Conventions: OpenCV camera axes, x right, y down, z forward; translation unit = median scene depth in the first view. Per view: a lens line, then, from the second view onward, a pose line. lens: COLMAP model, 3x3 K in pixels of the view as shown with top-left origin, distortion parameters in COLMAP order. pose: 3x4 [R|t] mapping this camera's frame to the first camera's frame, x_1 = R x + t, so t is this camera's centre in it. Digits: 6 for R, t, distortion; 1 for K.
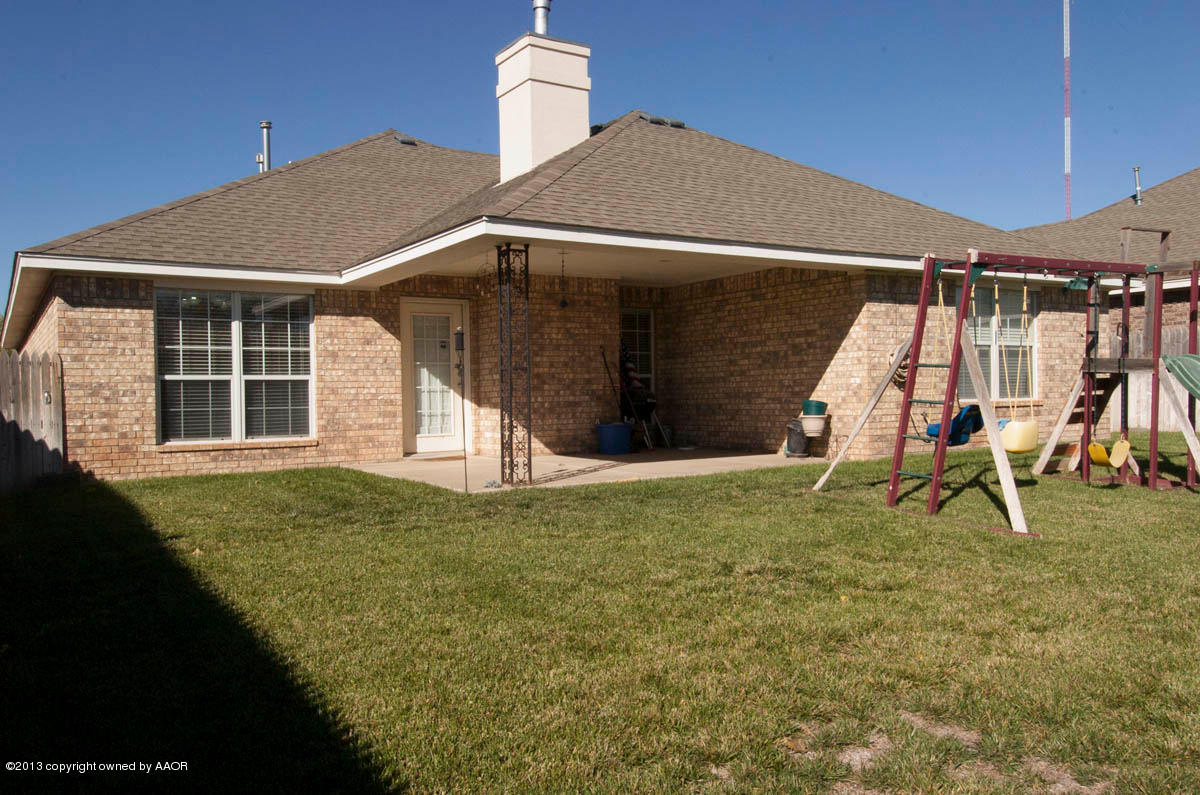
lens RADIAL K [[930.0, 0, 594.7], [0, 930.0, 399.6], [0, 0, 1]] dist [0.058788, 0.000234]
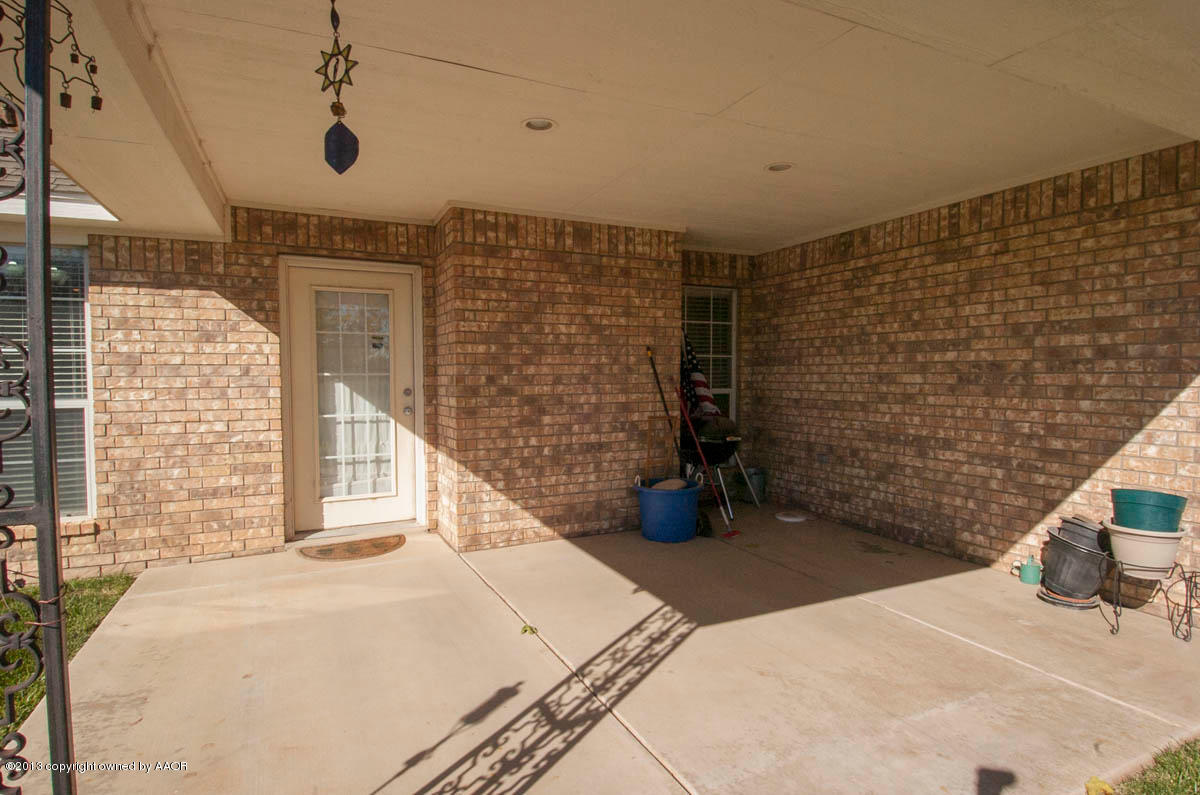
lens RADIAL K [[630.7, 0, 598.7], [0, 630.7, 401.5], [0, 0, 1]] dist [0.042234, -0.049073]
pose [[0.992578, 0.019346, -0.120064, 0.025041], [-0.014366, 0.999006, 0.042202, -0.040965], [0.120761, -0.040164, 0.991869, 0.625401]]
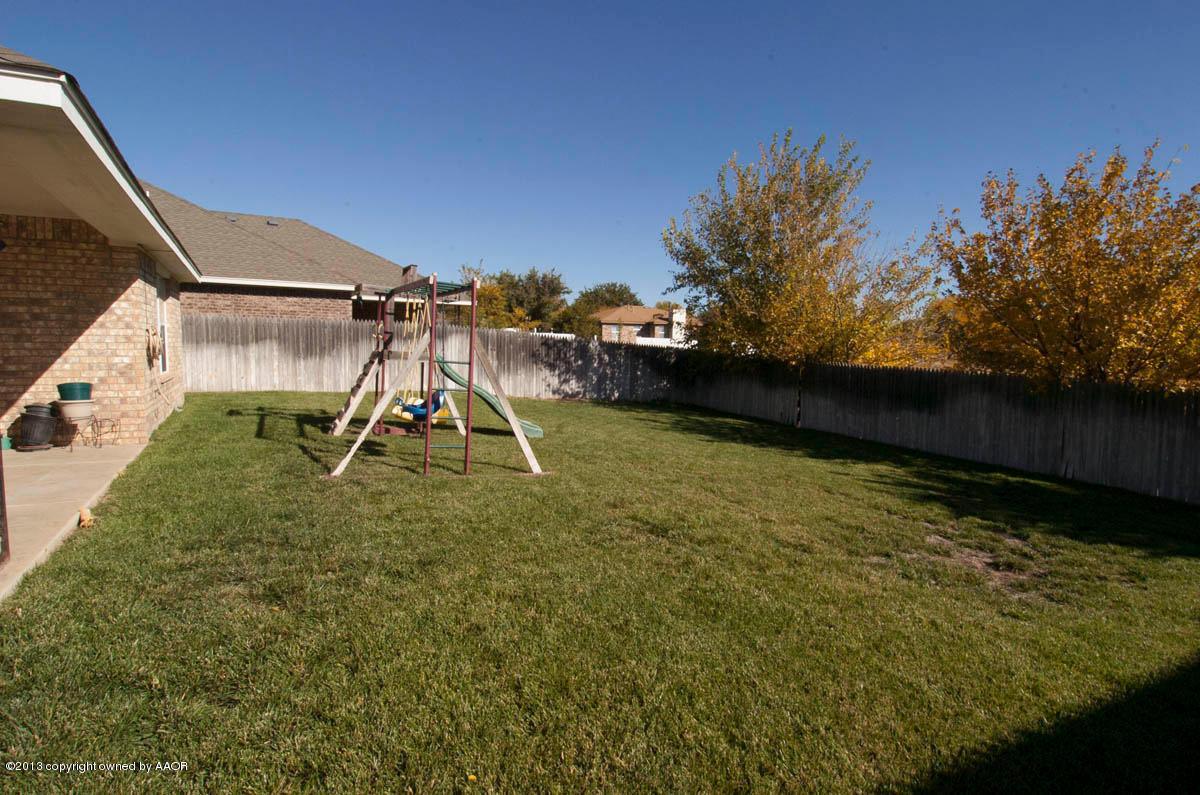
lens RADIAL K [[630.7, 0, 598.7], [0, 630.7, 401.5], [0, 0, 1]] dist [0.042234, -0.049073]
pose [[0.064970, -0.067987, 0.995569, -0.292914], [-0.012146, 0.997549, 0.068915, -0.025248], [-0.997813, -0.016570, 0.063984, 0.424234]]
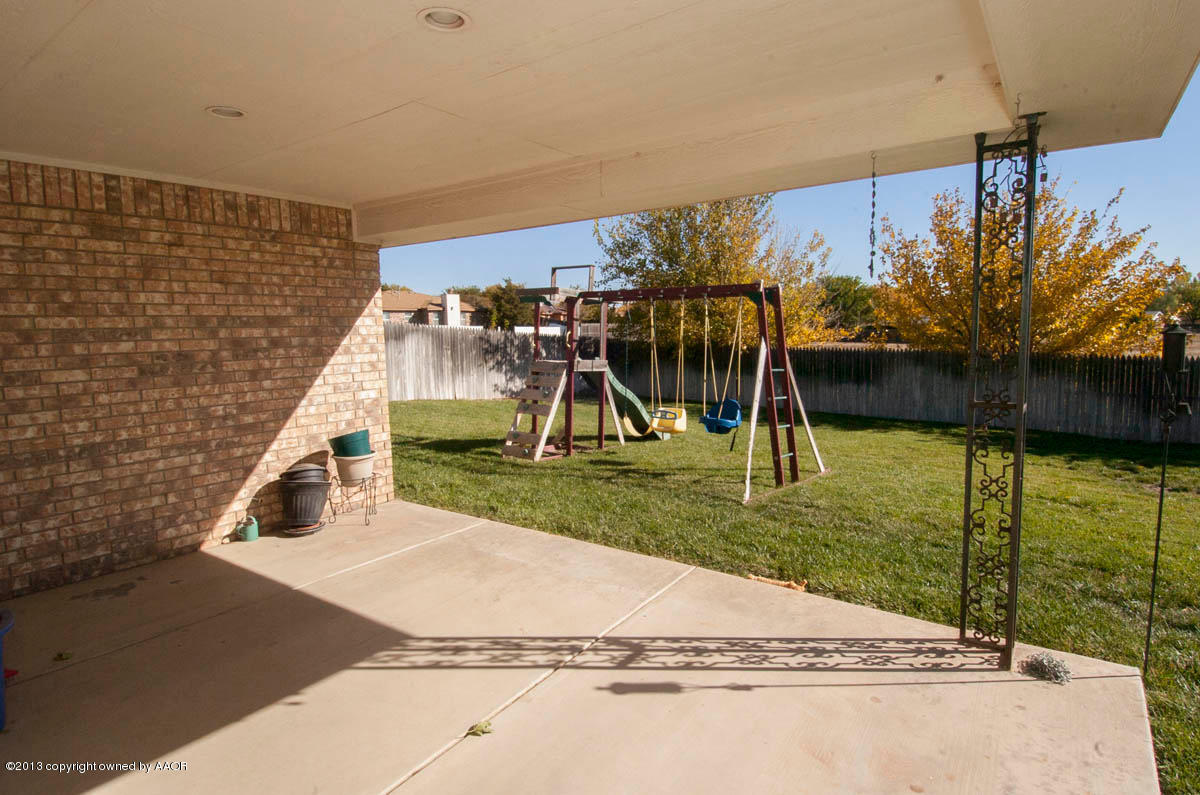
lens RADIAL K [[643.9, 0, 605.9], [0, 643.9, 401.7], [0, 0, 1]] dist [0.050039, -0.059683]
pose [[-0.393197, -0.078413, 0.916105, -0.216661], [0.031981, 0.994588, 0.098857, -0.051318], [-0.918898, 0.068169, -0.388561, 0.908698]]
